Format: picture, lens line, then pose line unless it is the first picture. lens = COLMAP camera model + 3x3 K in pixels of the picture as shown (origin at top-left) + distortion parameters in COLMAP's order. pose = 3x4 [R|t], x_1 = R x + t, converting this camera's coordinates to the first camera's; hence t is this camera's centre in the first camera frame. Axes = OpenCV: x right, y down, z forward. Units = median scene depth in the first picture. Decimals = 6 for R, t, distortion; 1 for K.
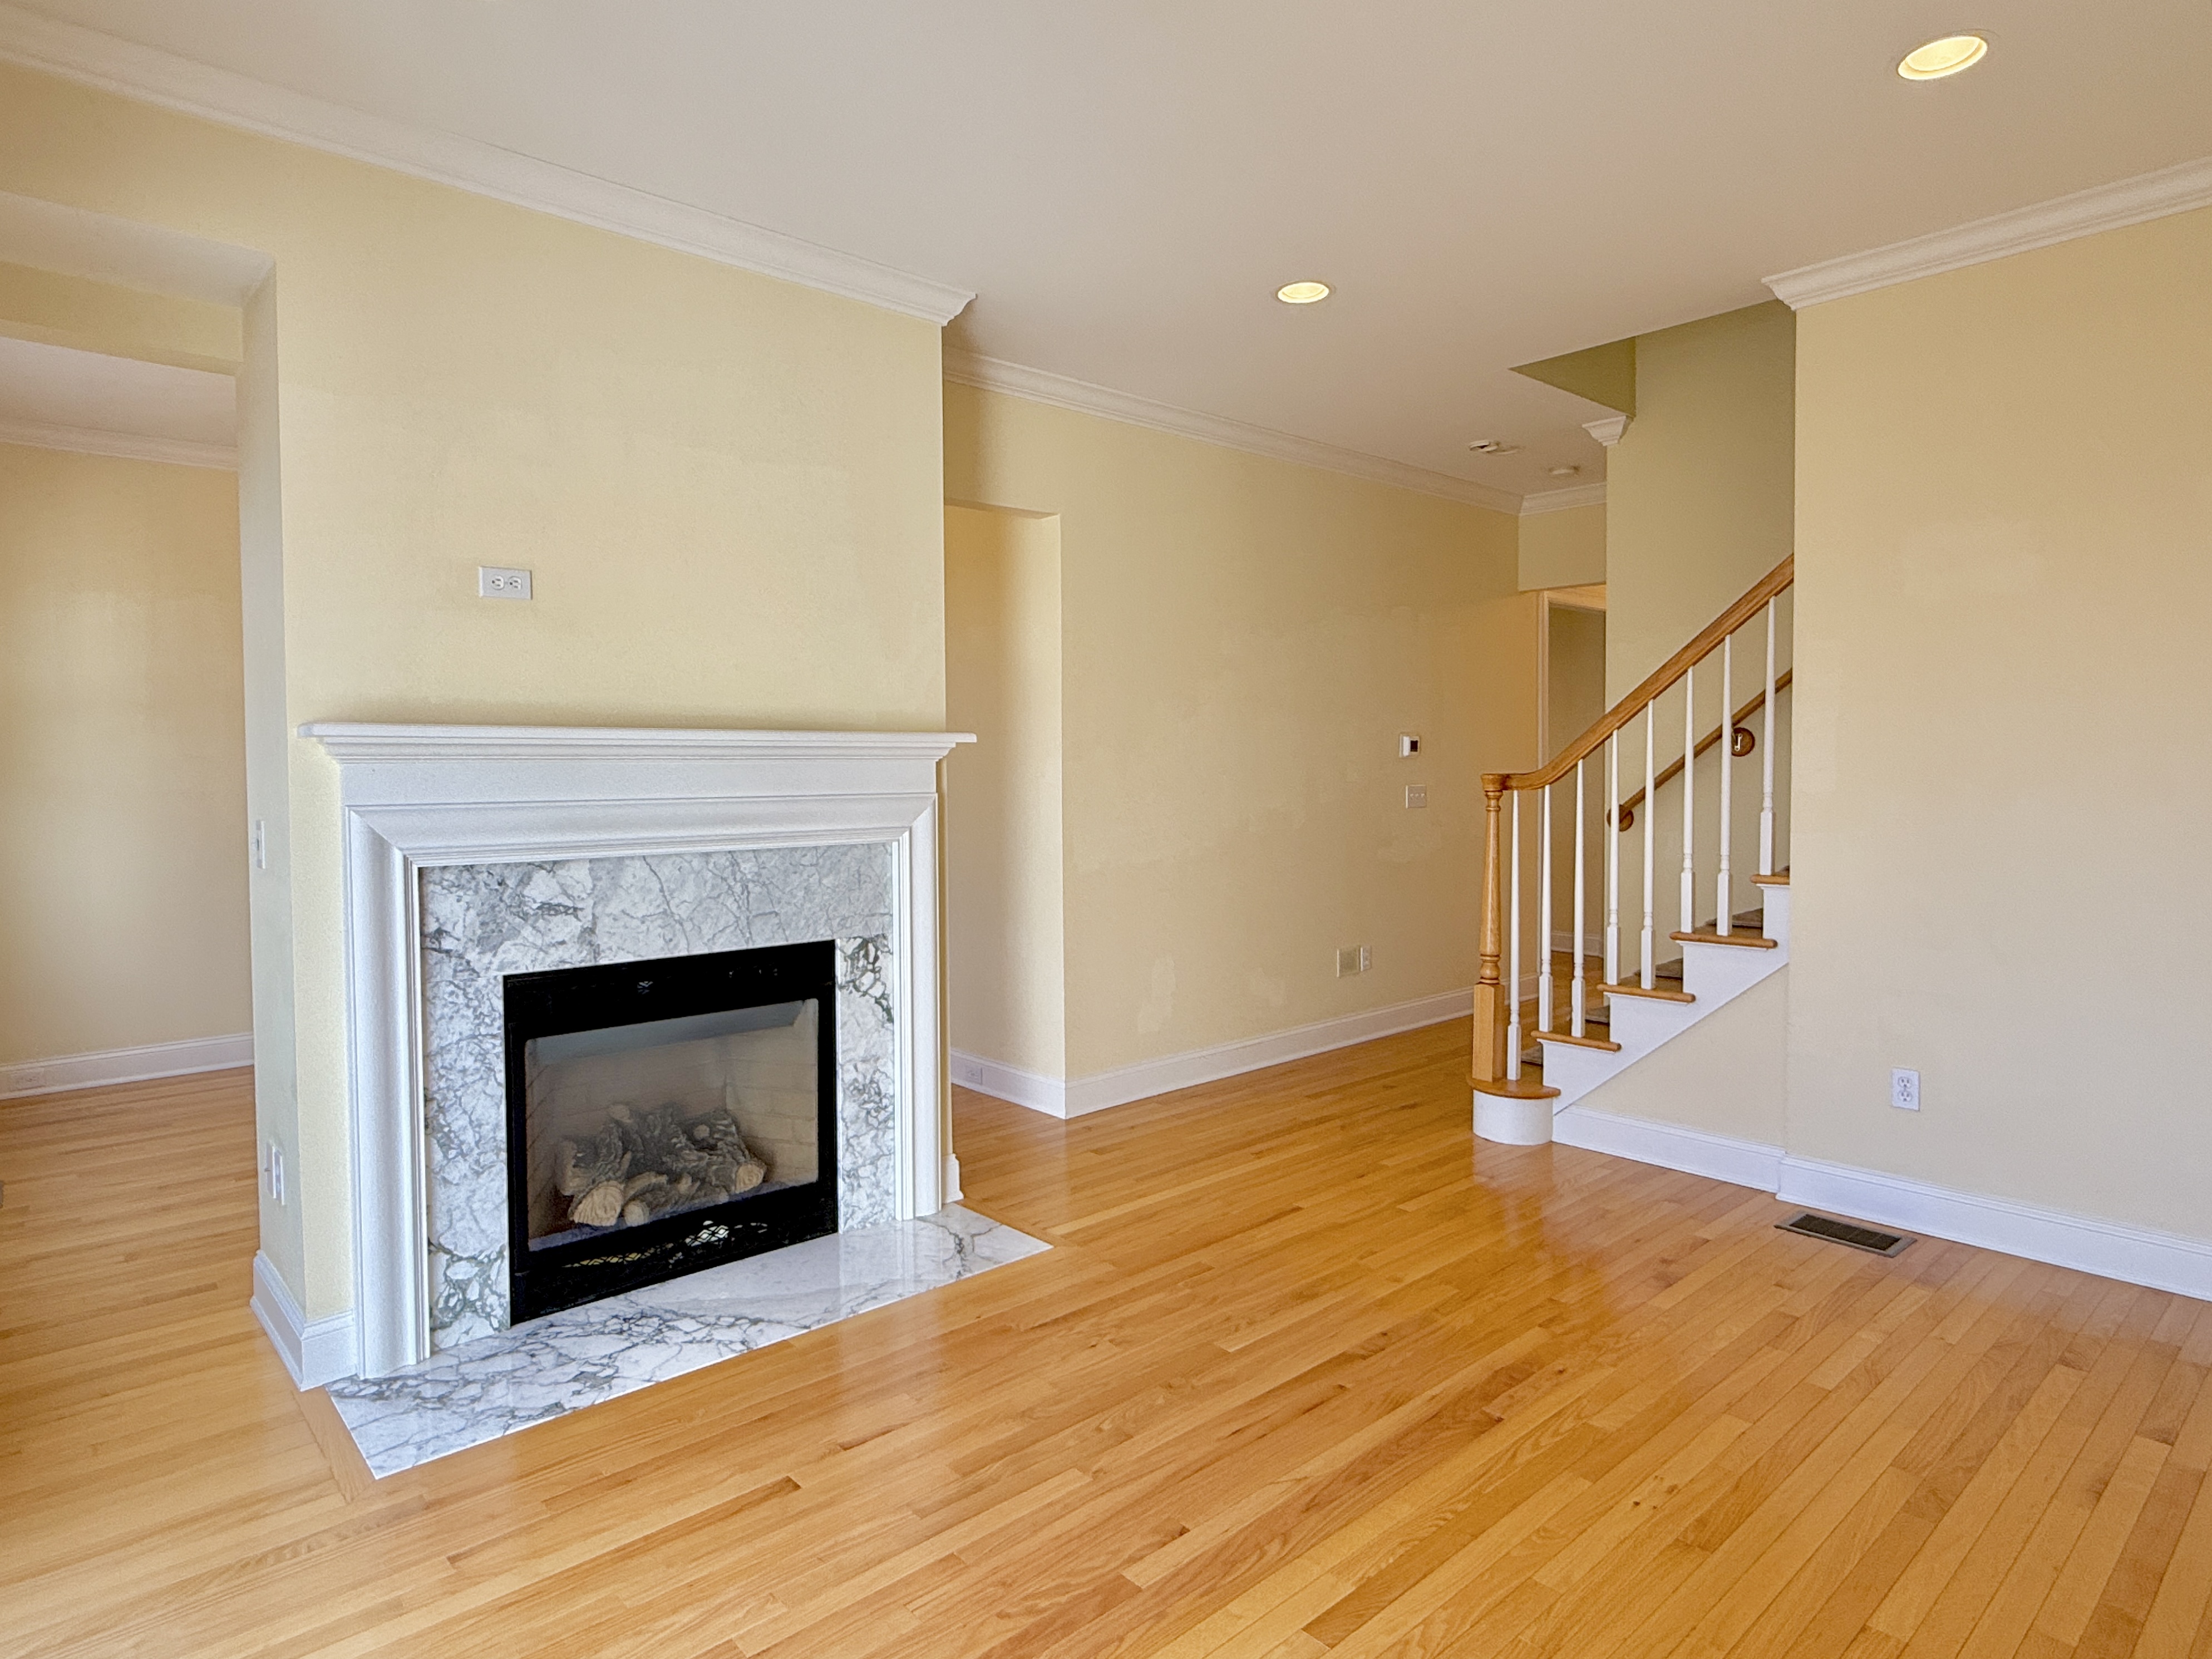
lens RADIAL K [[1254.5, 0, 1099.5], [0, 1254.5, 812.6], [0, 0, 1]] dist [0.012684, -0.001931]
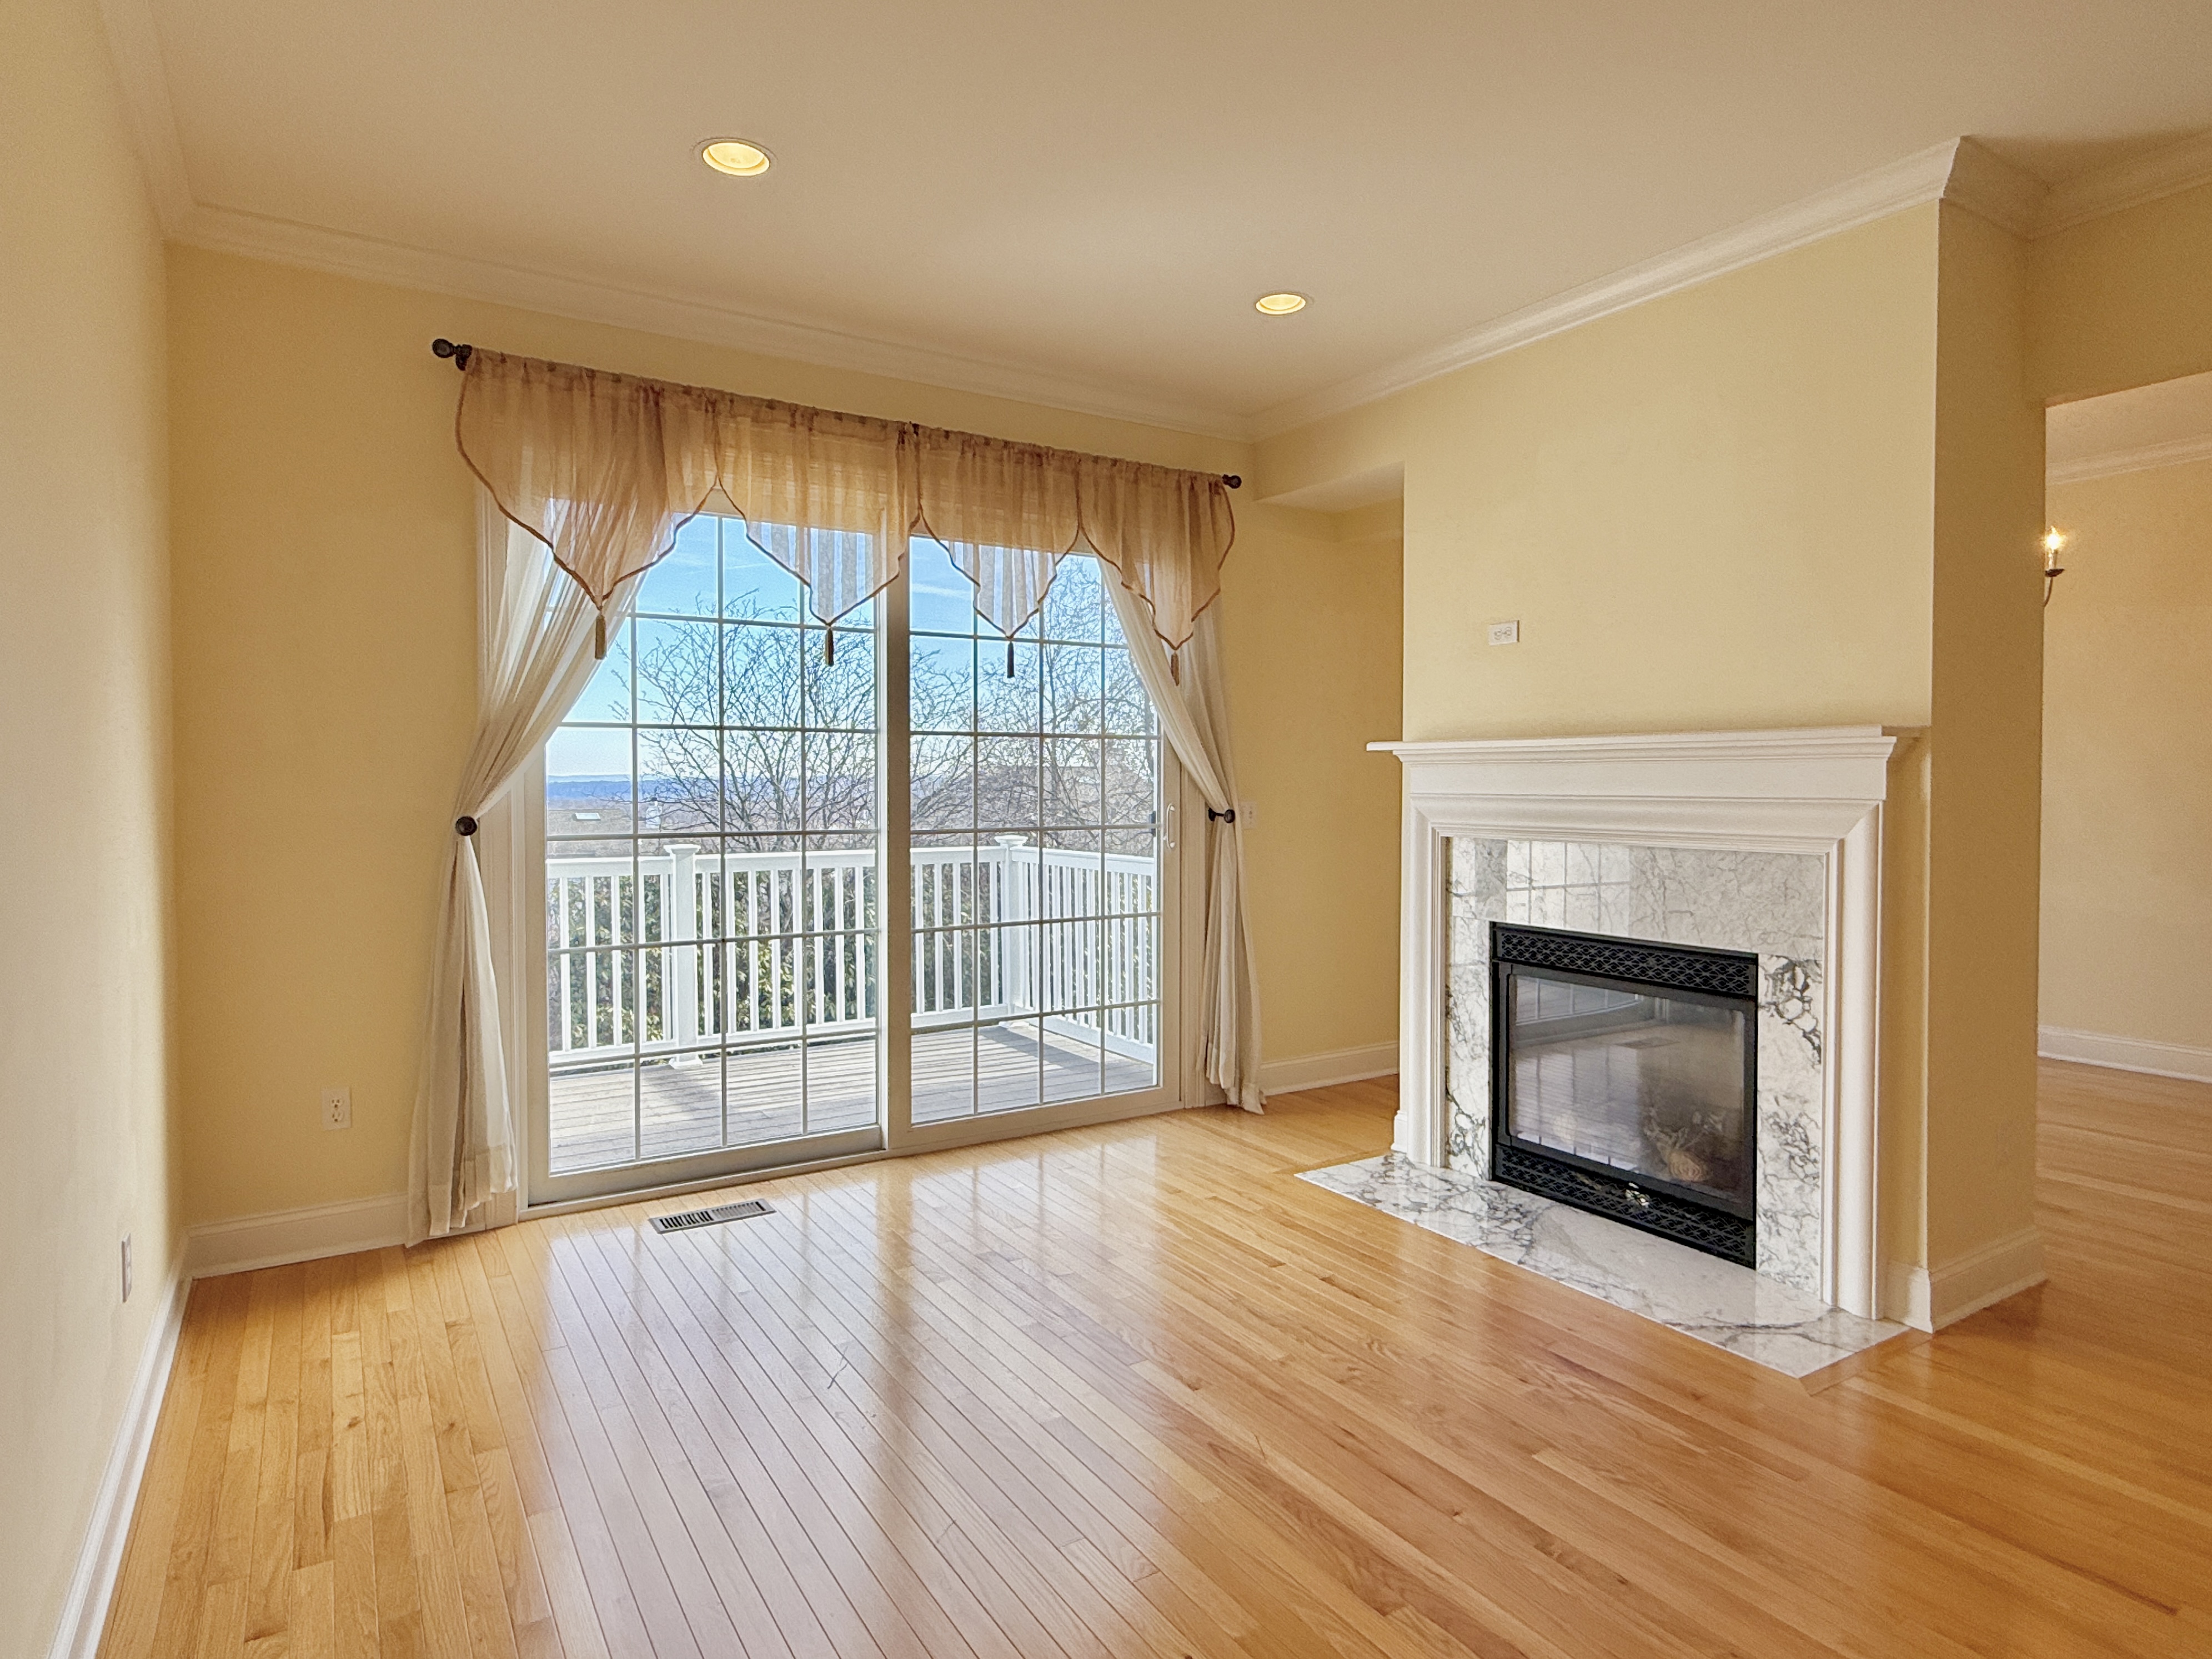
lens RADIAL K [[1254.5, 0, 1099.5], [0, 1254.5, 812.6], [0, 0, 1]] dist [0.012684, -0.001931]
pose [[-0.171986, 0.031925, -0.984582, 0.800528], [-0.034628, 0.998661, 0.038430, -0.022402], [0.984491, 0.040704, -0.170650, 0.688014]]
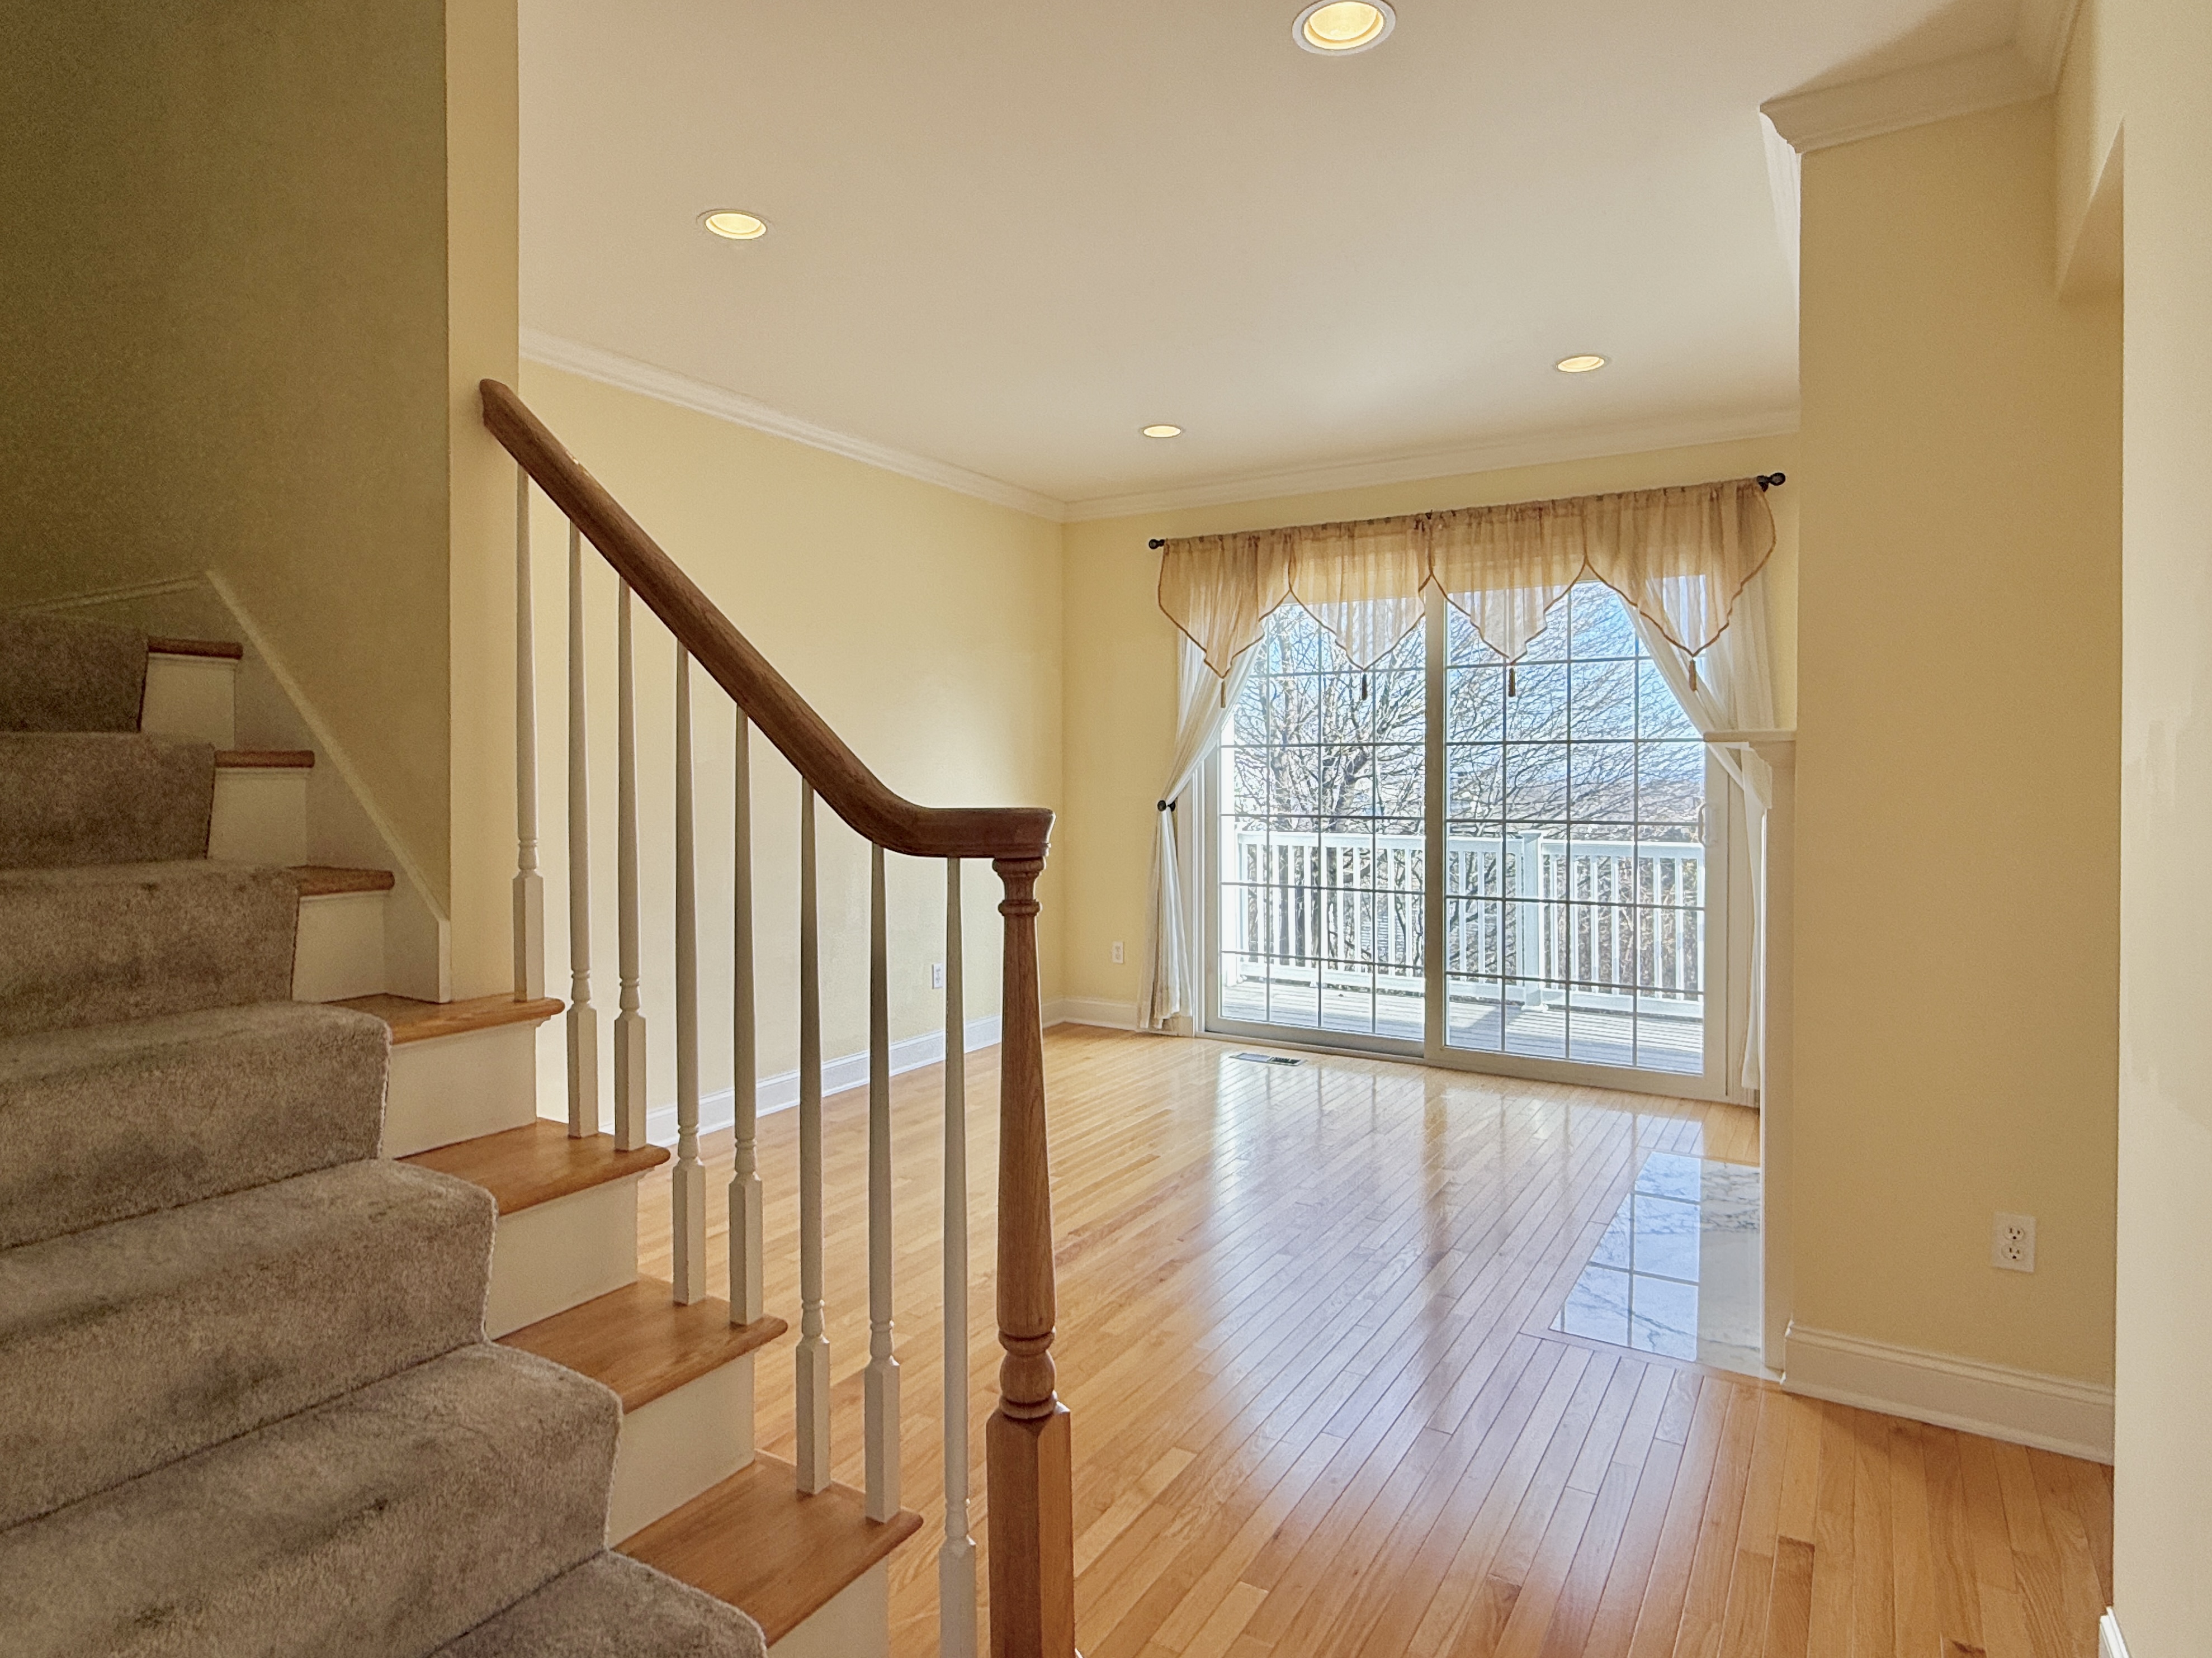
lens RADIAL K [[1254.3, 0, 1099.5], [0, 1254.3, 812.1], [0, 0, 1]] dist [0.012684, -0.001931]
pose [[-0.957577, 0.018454, -0.287586, 0.502646], [-0.001313, 0.997658, 0.068391, -0.069662], [0.288175, 0.065868, -0.955310, 1.711650]]
